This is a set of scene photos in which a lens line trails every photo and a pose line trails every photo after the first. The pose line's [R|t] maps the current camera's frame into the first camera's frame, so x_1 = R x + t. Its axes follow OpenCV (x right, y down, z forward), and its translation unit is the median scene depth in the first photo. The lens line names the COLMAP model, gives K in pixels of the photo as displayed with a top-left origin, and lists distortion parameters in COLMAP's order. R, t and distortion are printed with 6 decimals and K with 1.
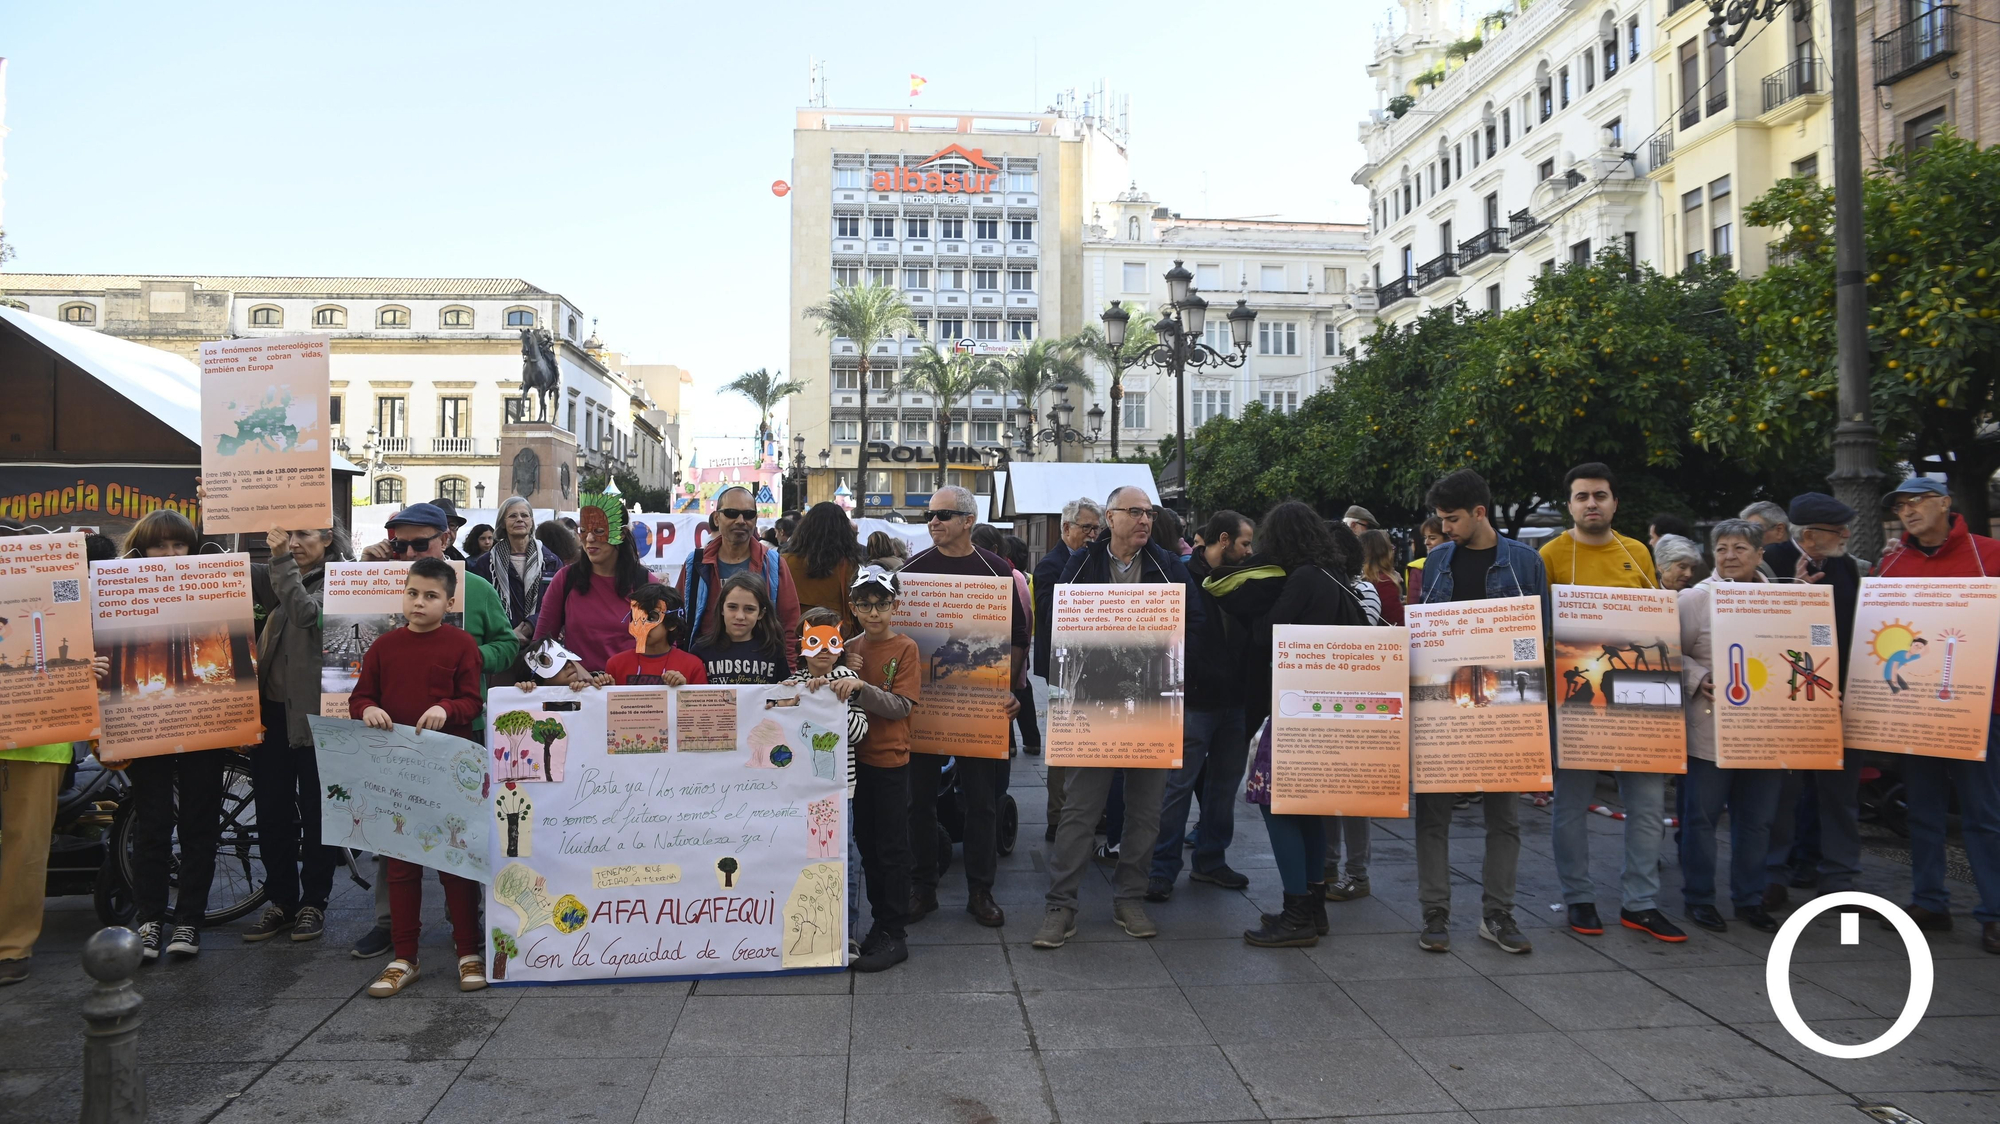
lens RADIAL K [[1384.1, 0, 1018.3], [0, 1384.1, 513.2], [0, 0, 1]] dist [-0.116116, 0.106803]
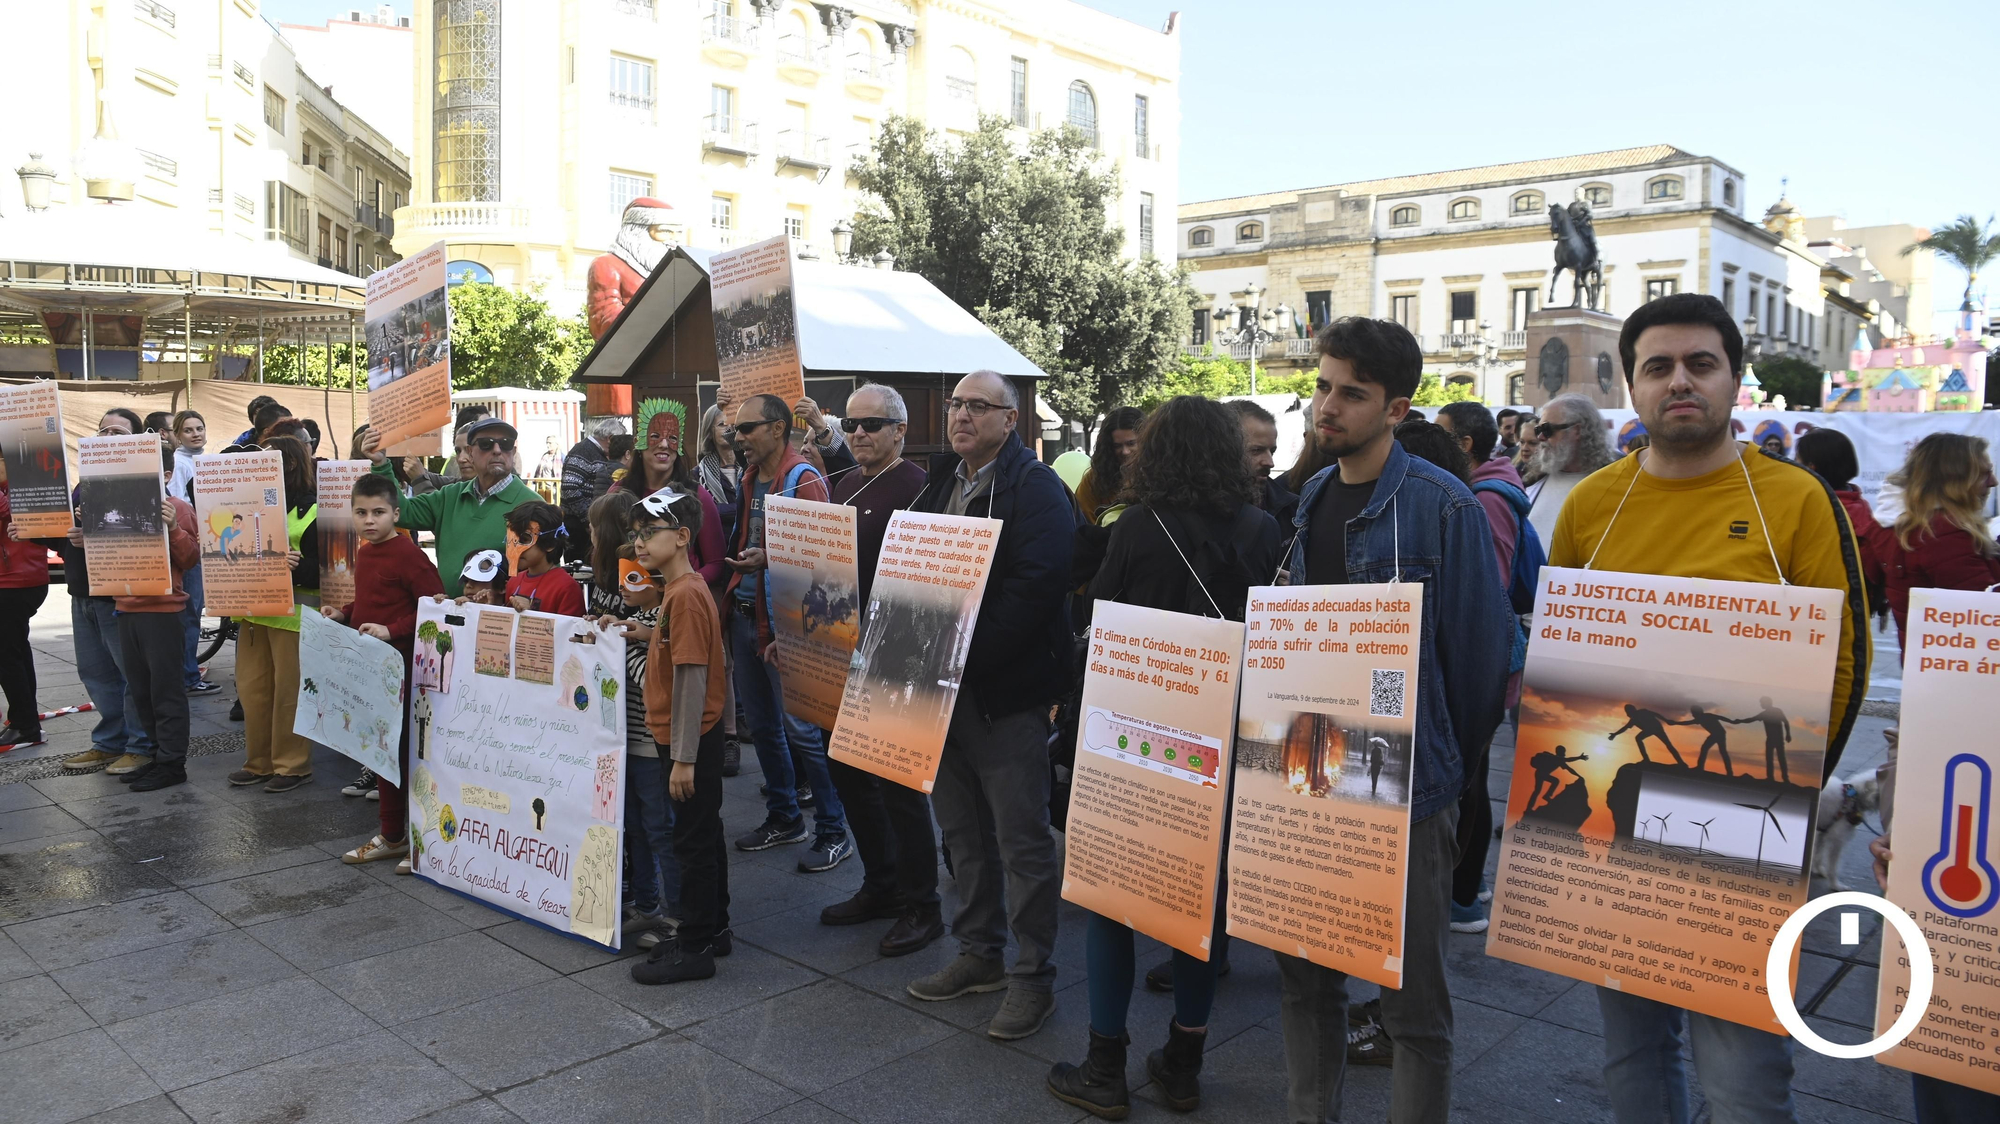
lens RADIAL K [[1456.7, 0, 966.1], [0, 1456.7, 545.3], [0, 0, 1]] dist [-0.121096, 0.104157]
pose [[0.652076, 0.054007, -0.756227, 0.054295], [0.017931, 0.996082, 0.086598, -0.000001], [0.757941, -0.070029, 0.648553, 0.045882]]
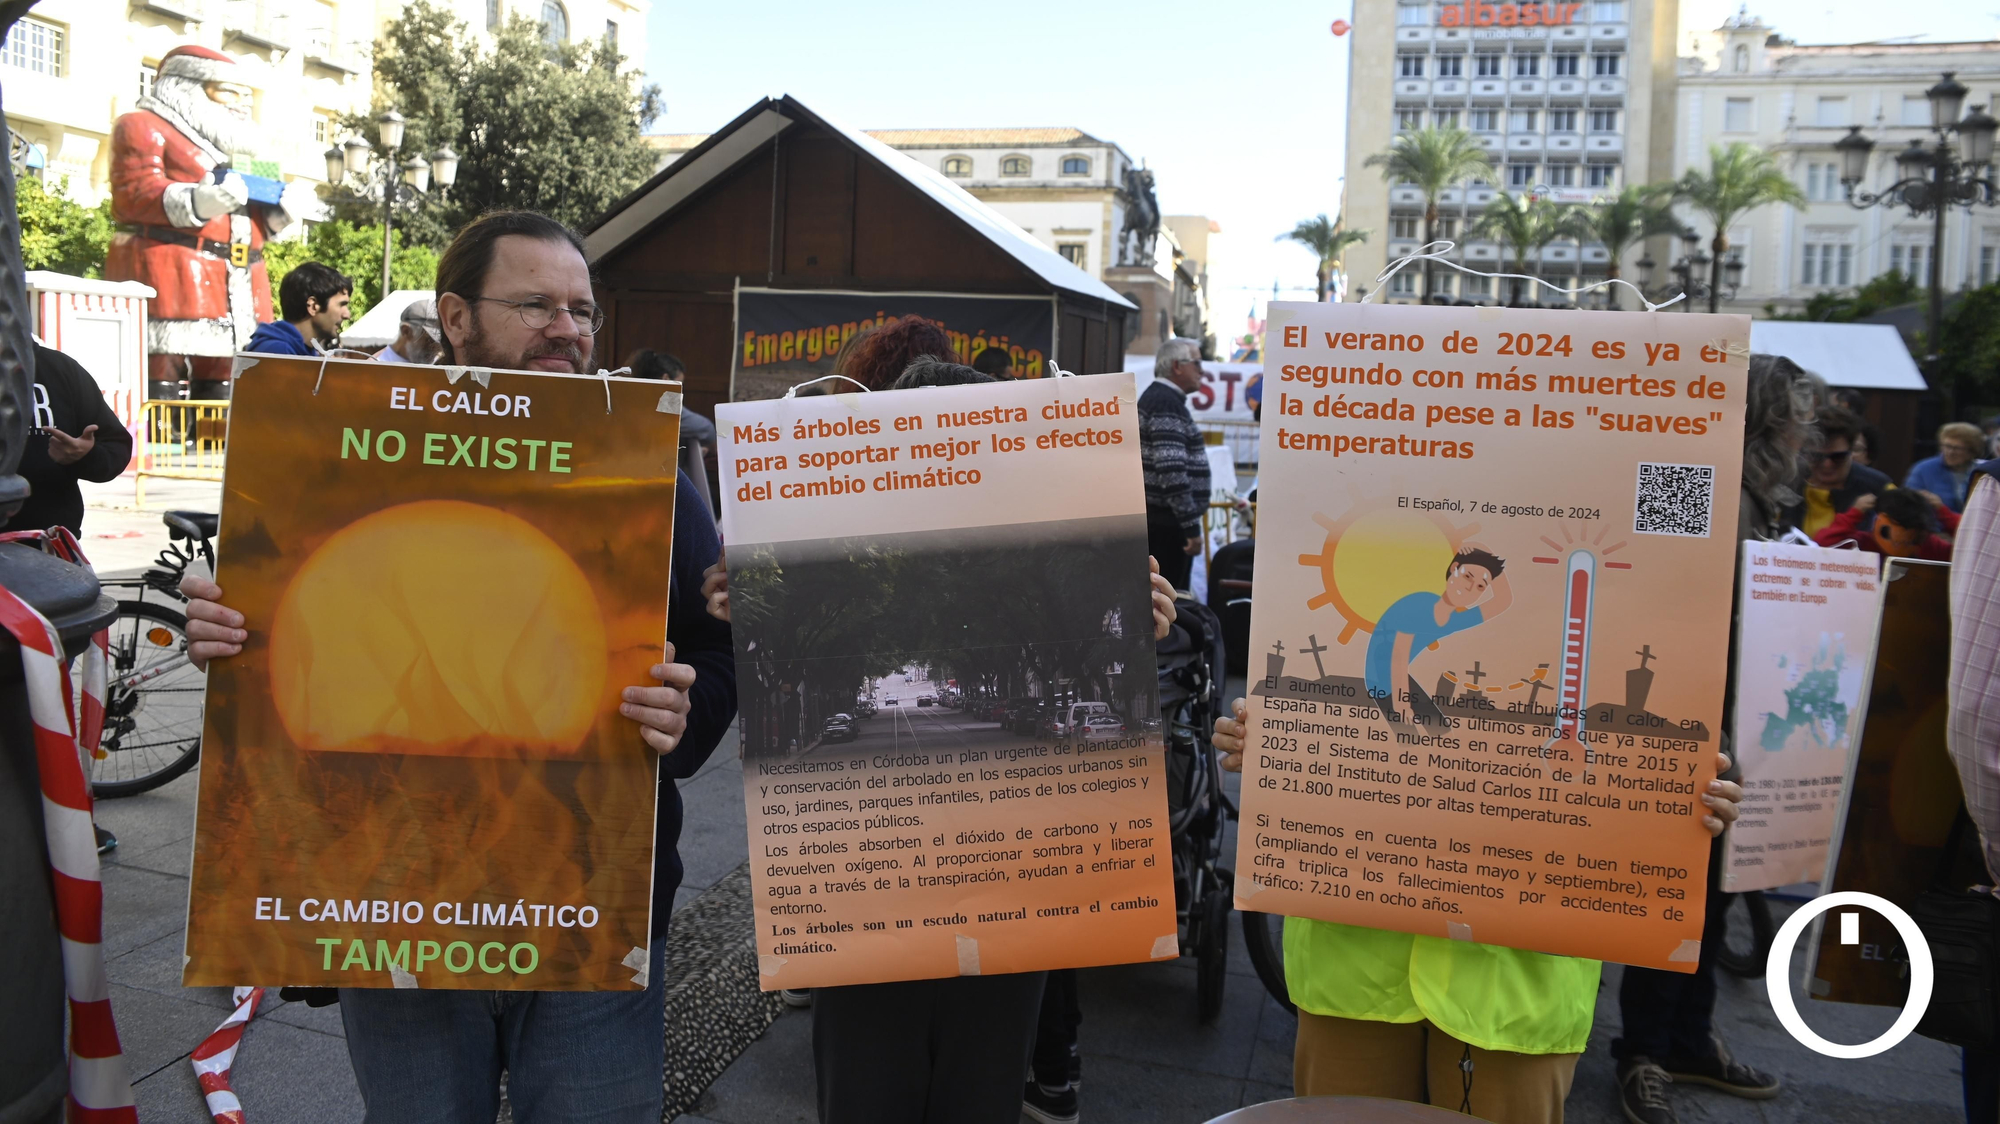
lens RADIAL K [[1367.0, 0, 1016.2], [0, 1367.0, 456.8], [0, 0, 1]] dist [-0.116608, 0.095388]
pose [[0.935036, 0.053469, -0.350499, -0.046034], [-0.029937, 0.996939, 0.072221, 0.000354], [0.353288, -0.057037, 0.933774, 0.032514]]
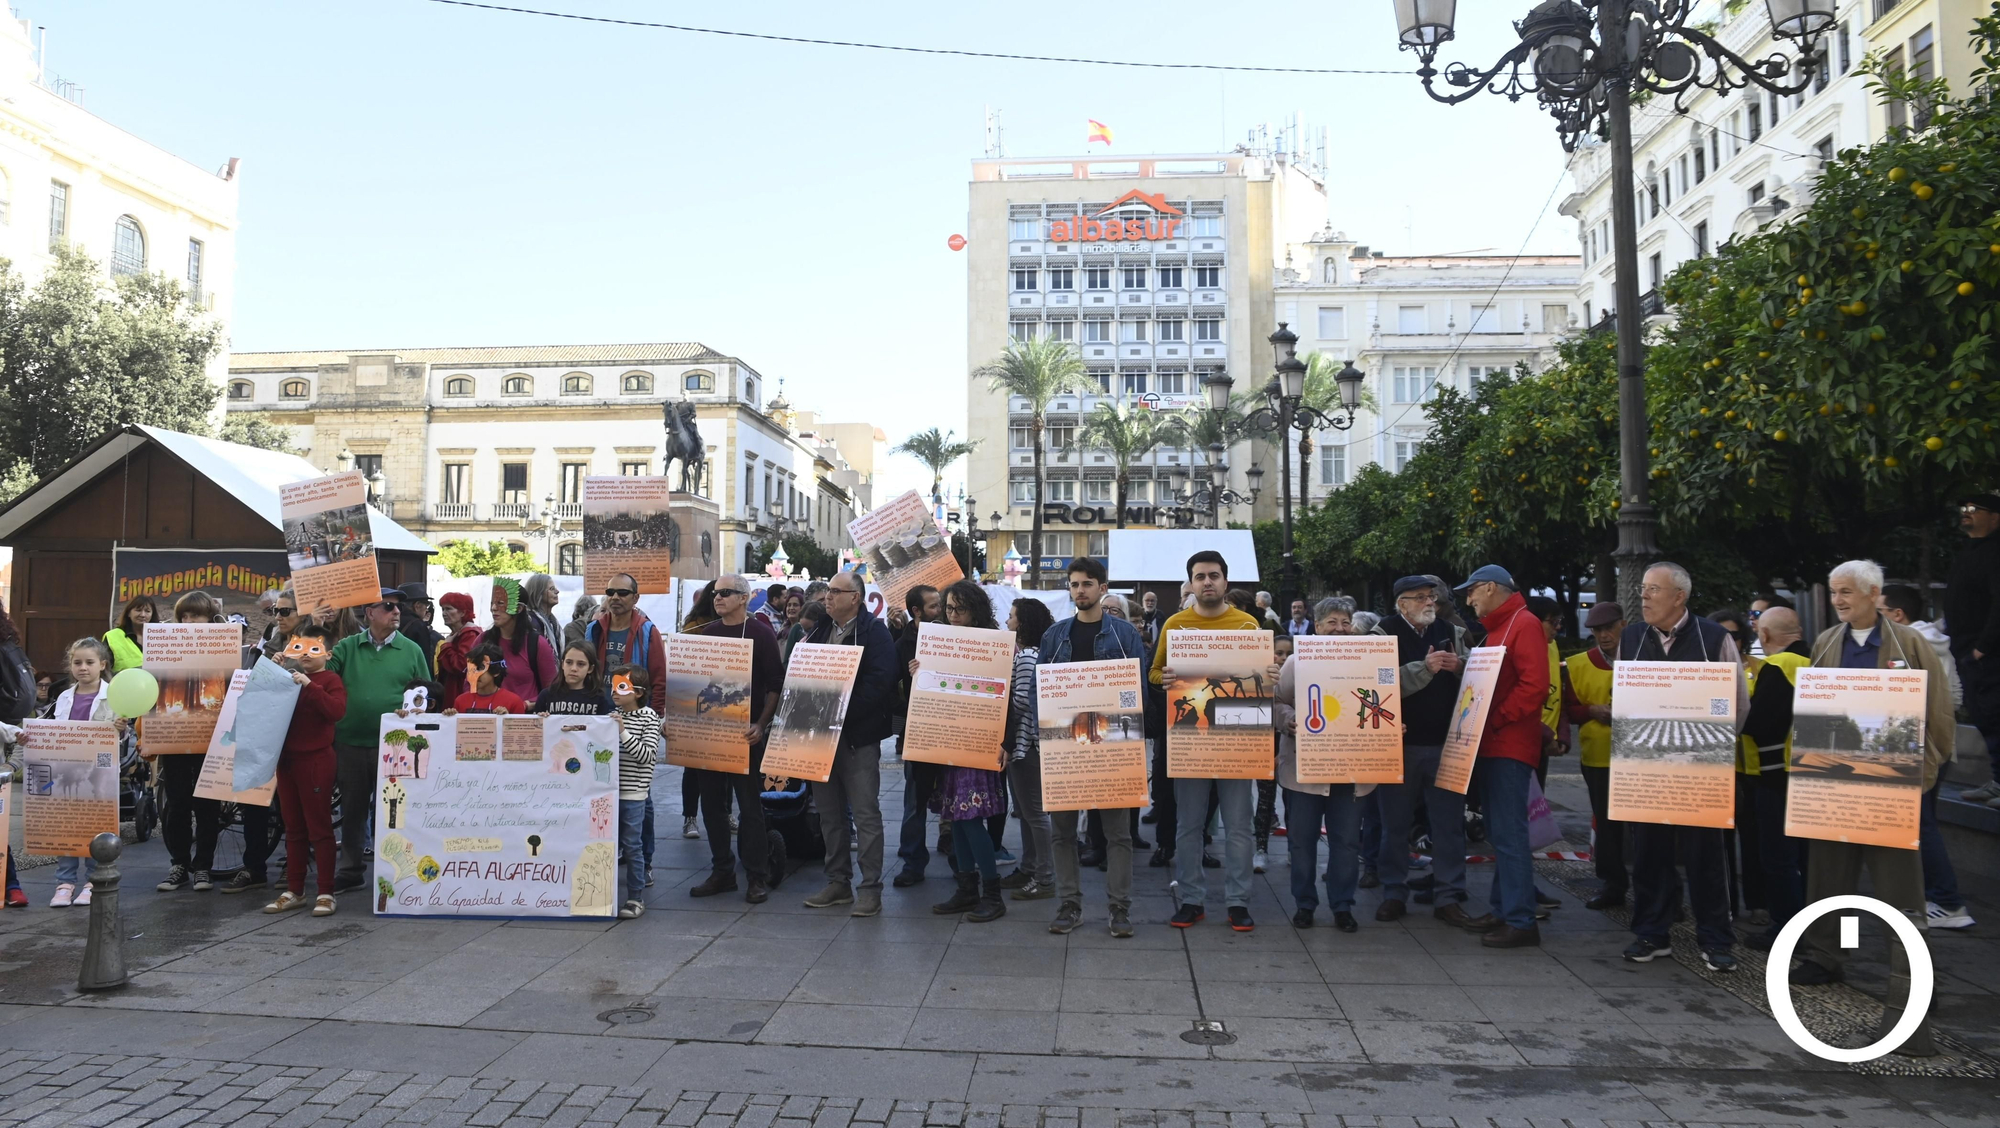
lens RADIAL K [[1503.0, 0, 980.3], [0, 1503.0, 505.1], [0, 0, 1]] dist [-0.102035, 0.064489]
pose [[0.982921, -0.012471, -0.183606, 0.041192], [0.003906, 0.998890, -0.046936, -0.001511], [0.183988, 0.045418, 0.981879, -0.035205]]
